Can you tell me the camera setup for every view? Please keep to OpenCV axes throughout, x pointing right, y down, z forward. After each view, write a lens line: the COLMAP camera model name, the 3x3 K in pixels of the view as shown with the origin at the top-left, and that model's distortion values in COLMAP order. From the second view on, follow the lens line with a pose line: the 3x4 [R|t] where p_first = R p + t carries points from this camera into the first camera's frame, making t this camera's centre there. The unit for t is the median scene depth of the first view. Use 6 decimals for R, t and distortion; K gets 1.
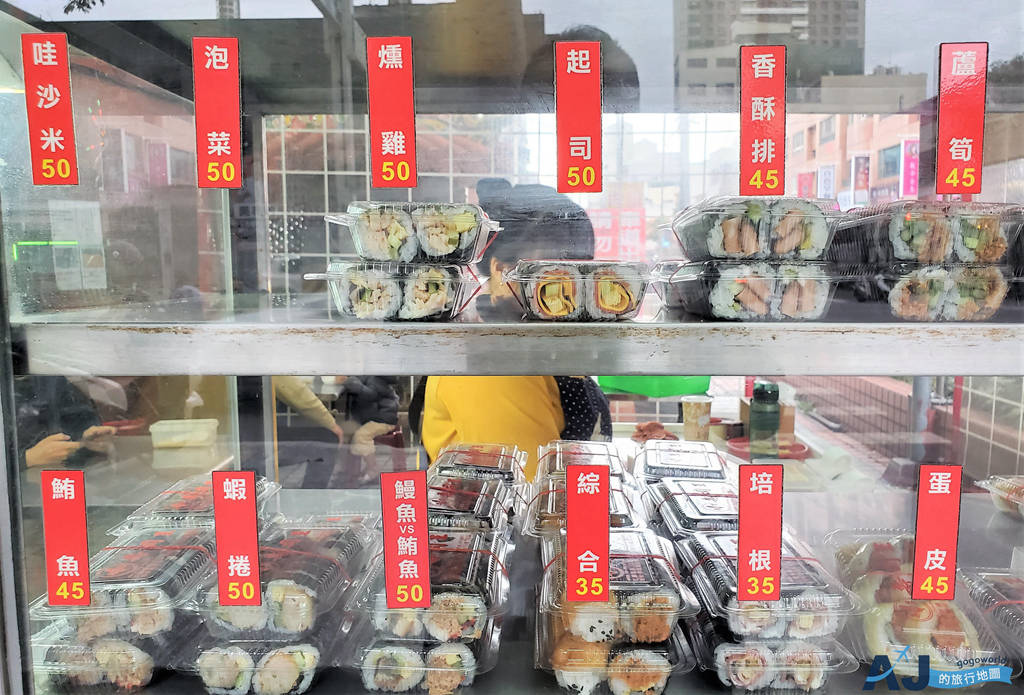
lens RADIAL K [[834.4, 0, 513.5], [0, 834.4, 348.7], [0, 0, 1]] dist [-0.006908, 0.012747]
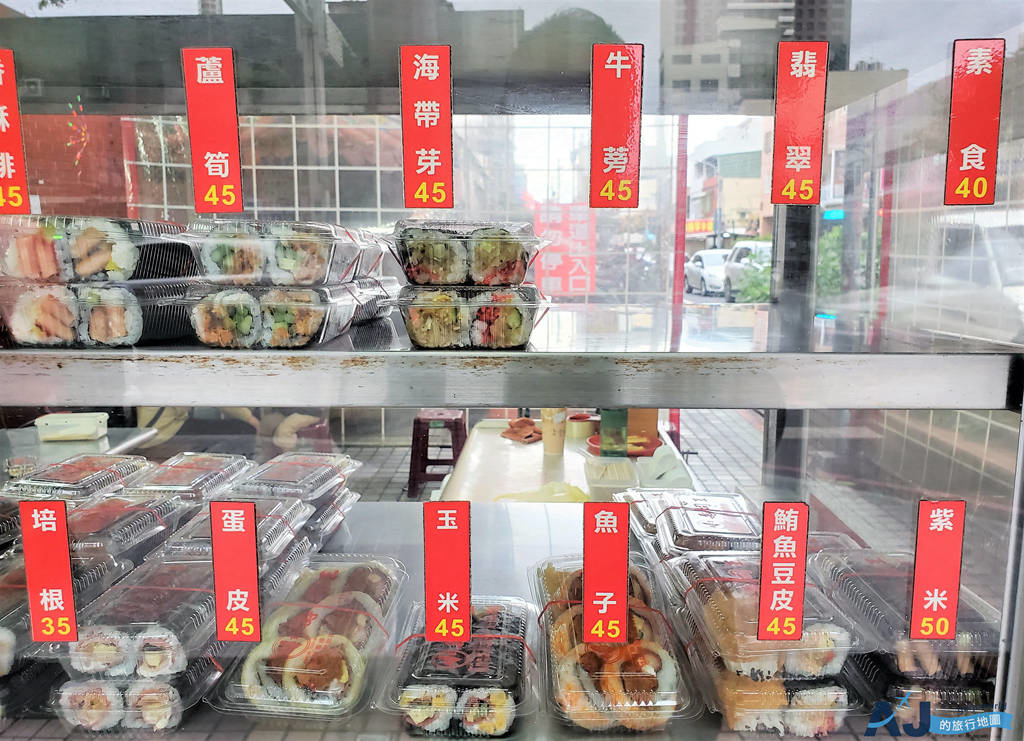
lens RADIAL K [[805.2, 0, 511.2], [0, 805.2, 369.2], [0, 0, 1]] dist [0.010678, -0.002100]
pose [[0.999938, 0.004241, -0.010292, 0.767348], [-0.003853, 0.999294, 0.037368, -0.041702], [0.010443, -0.037326, 0.999249, 0.089868]]
